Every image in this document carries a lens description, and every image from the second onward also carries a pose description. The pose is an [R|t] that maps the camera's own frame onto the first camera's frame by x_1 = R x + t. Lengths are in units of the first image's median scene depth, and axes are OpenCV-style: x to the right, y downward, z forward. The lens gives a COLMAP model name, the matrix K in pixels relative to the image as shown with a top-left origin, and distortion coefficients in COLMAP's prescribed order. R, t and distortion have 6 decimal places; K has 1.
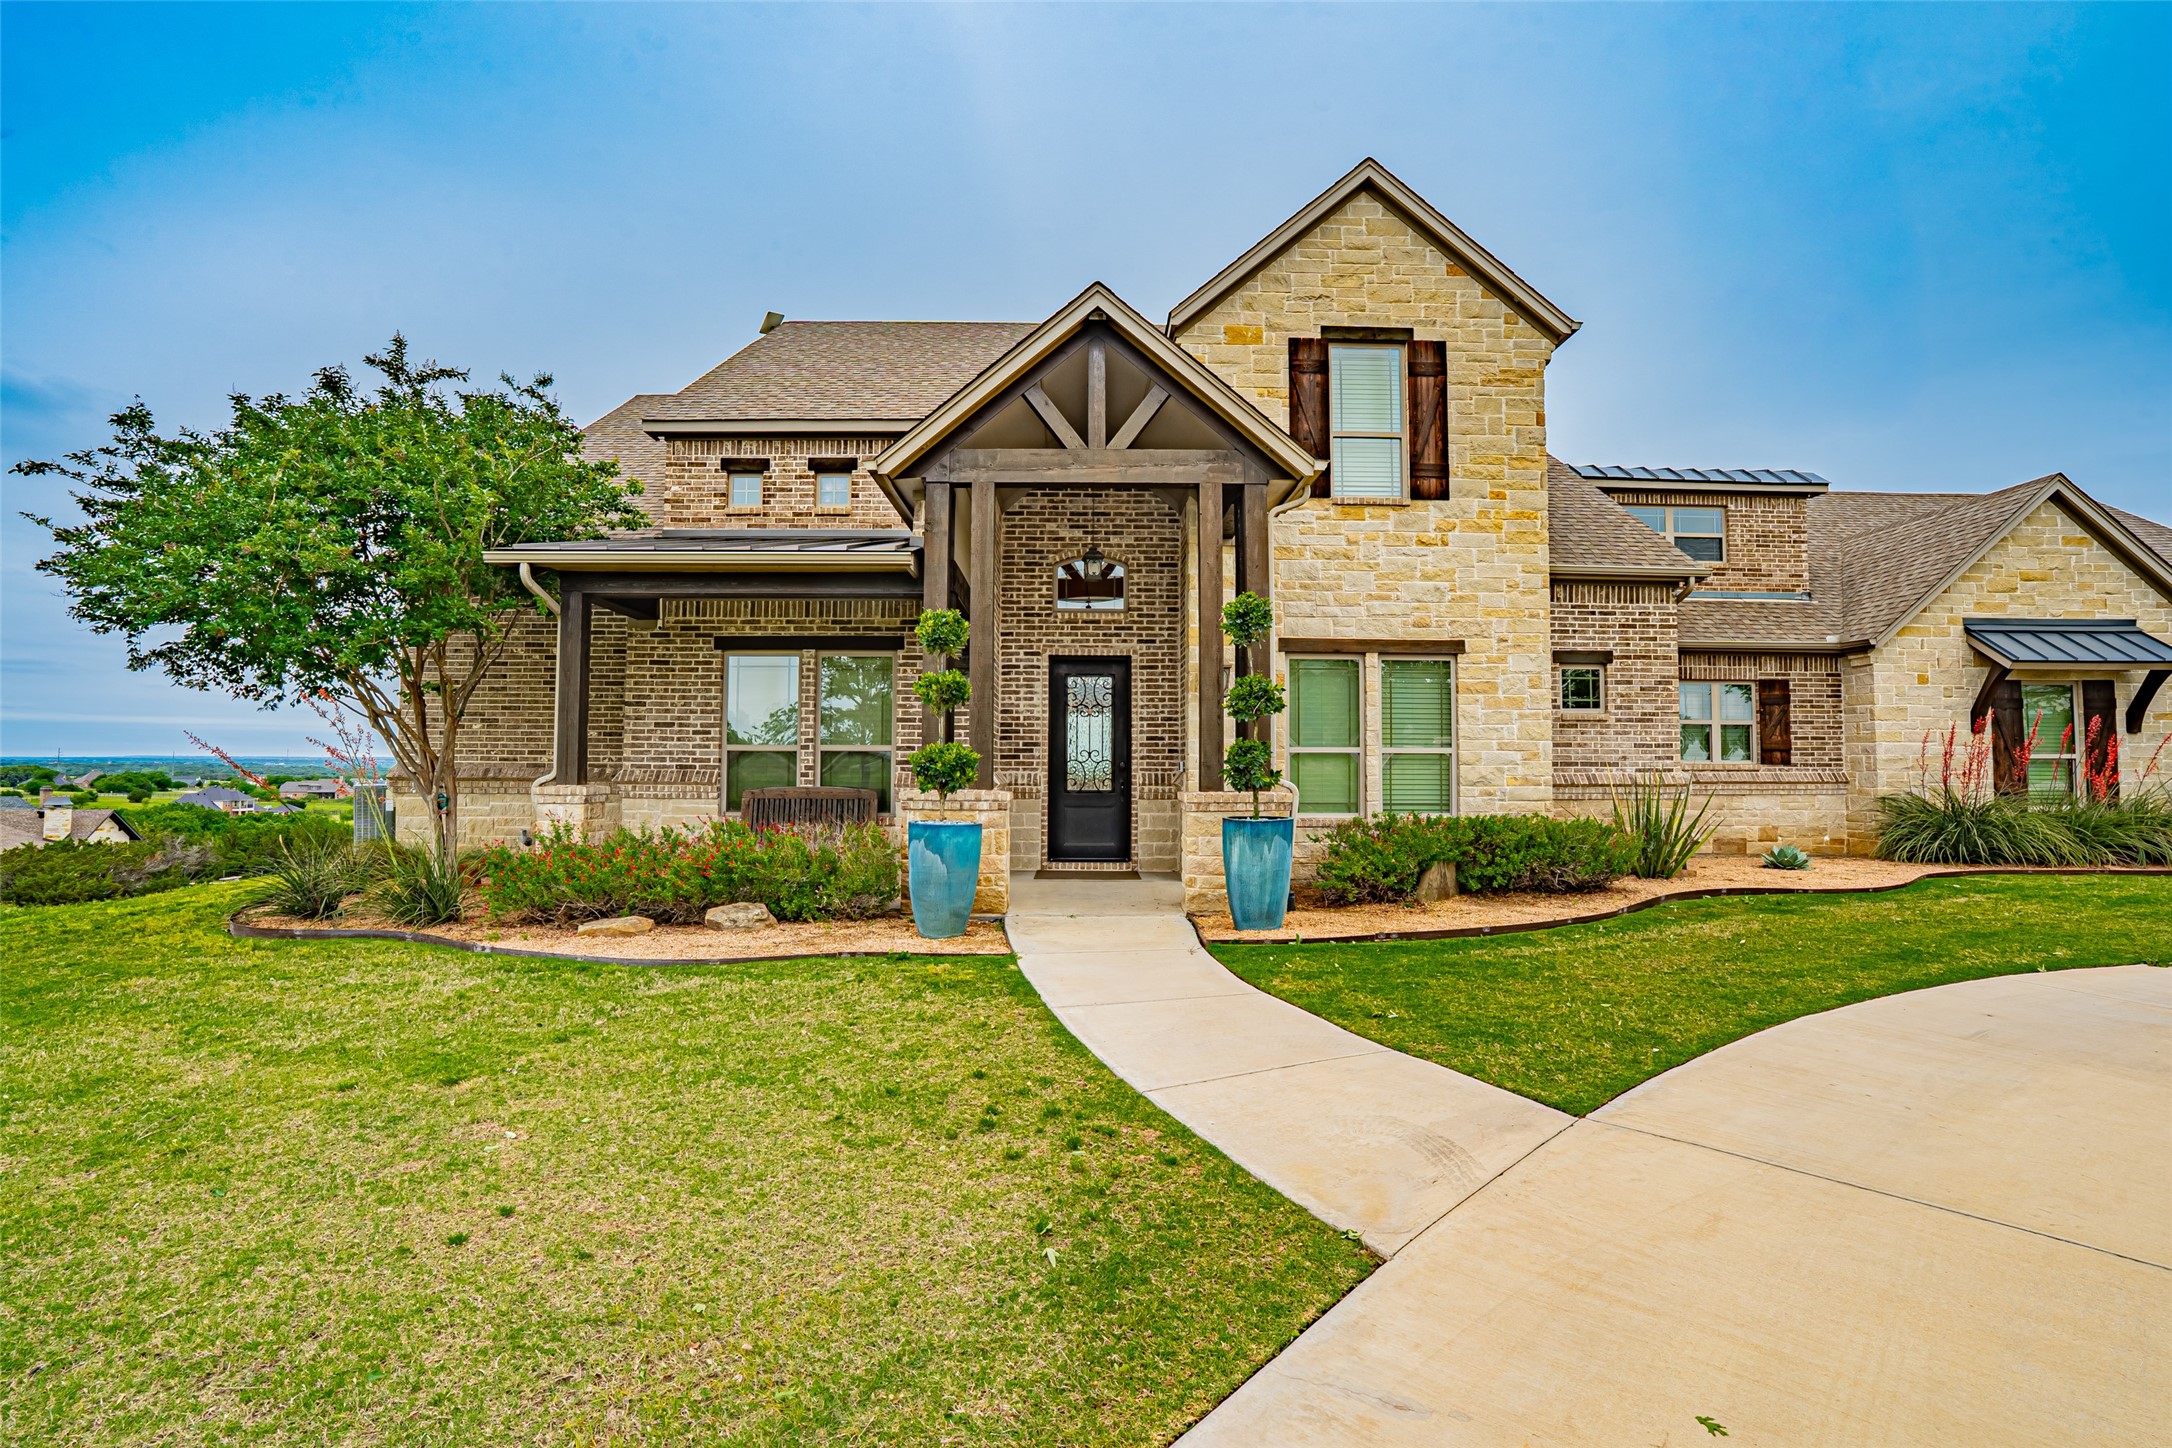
lens RADIAL K [[1007.9, 0, 1088.8], [0, 1007.9, 721.4], [0, 0, 1]] dist [-0.069340, 0.026373]
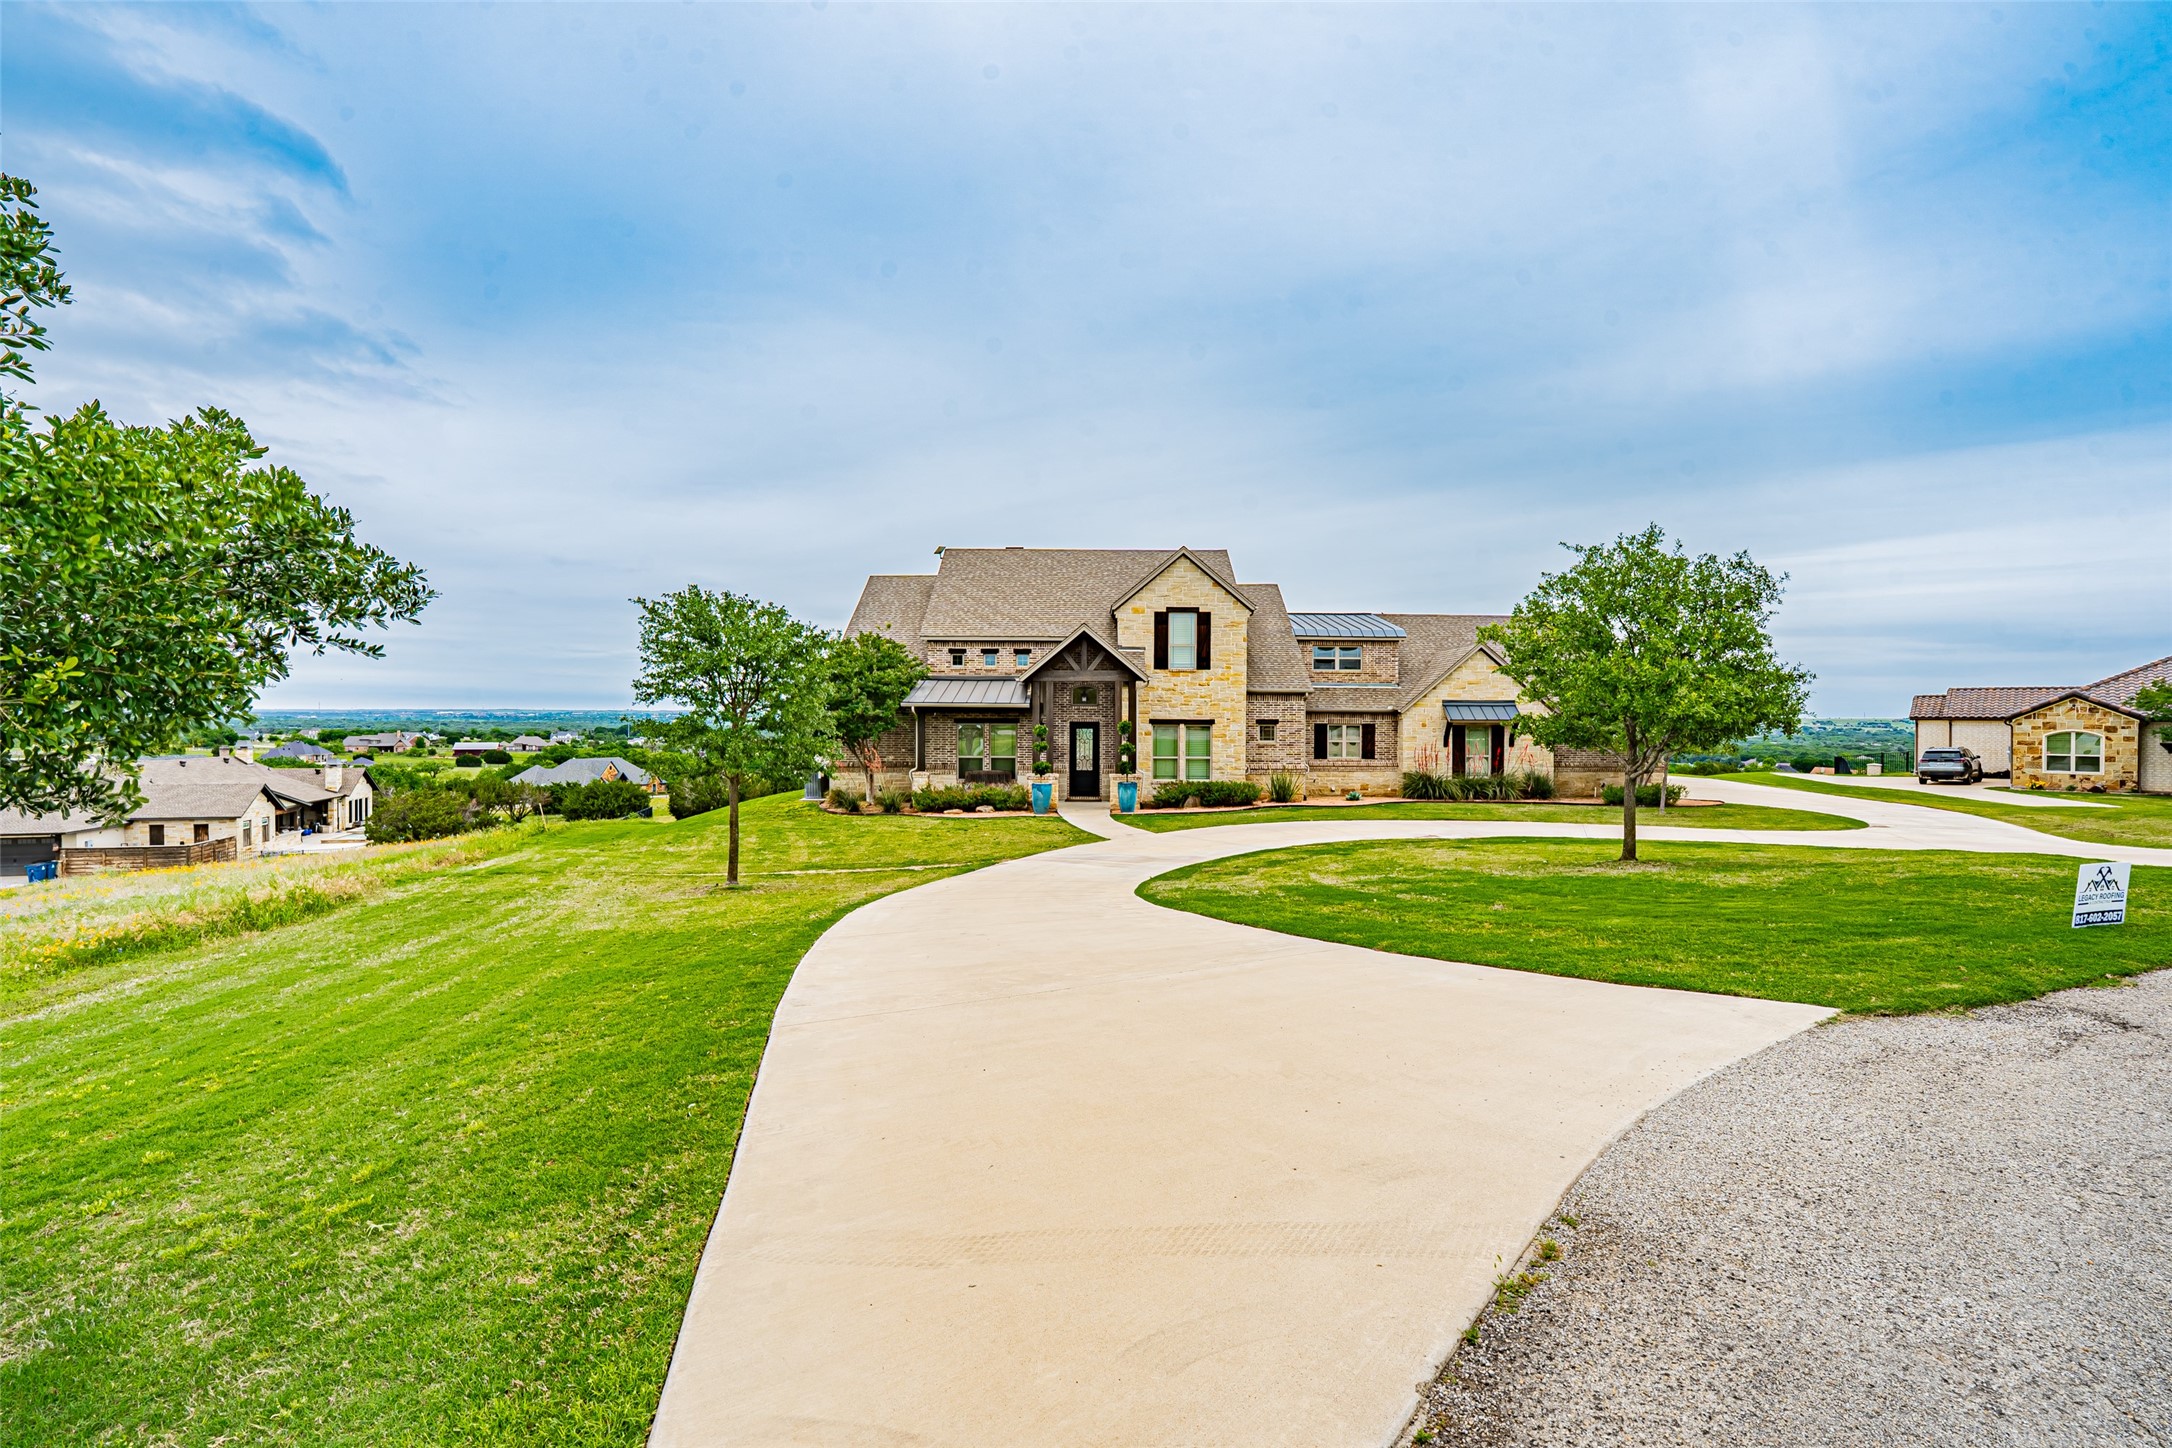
lens RADIAL K [[1007.9, 0, 1088.8], [0, 1007.9, 721.4], [0, 0, 1]] dist [-0.069340, 0.026373]
pose [[0.999817, -0.000396, -0.019149, 0.069449], [0.001336, 0.998793, 0.049095, -0.214020], [0.019107, -0.049111, 0.998611, -1.855335]]
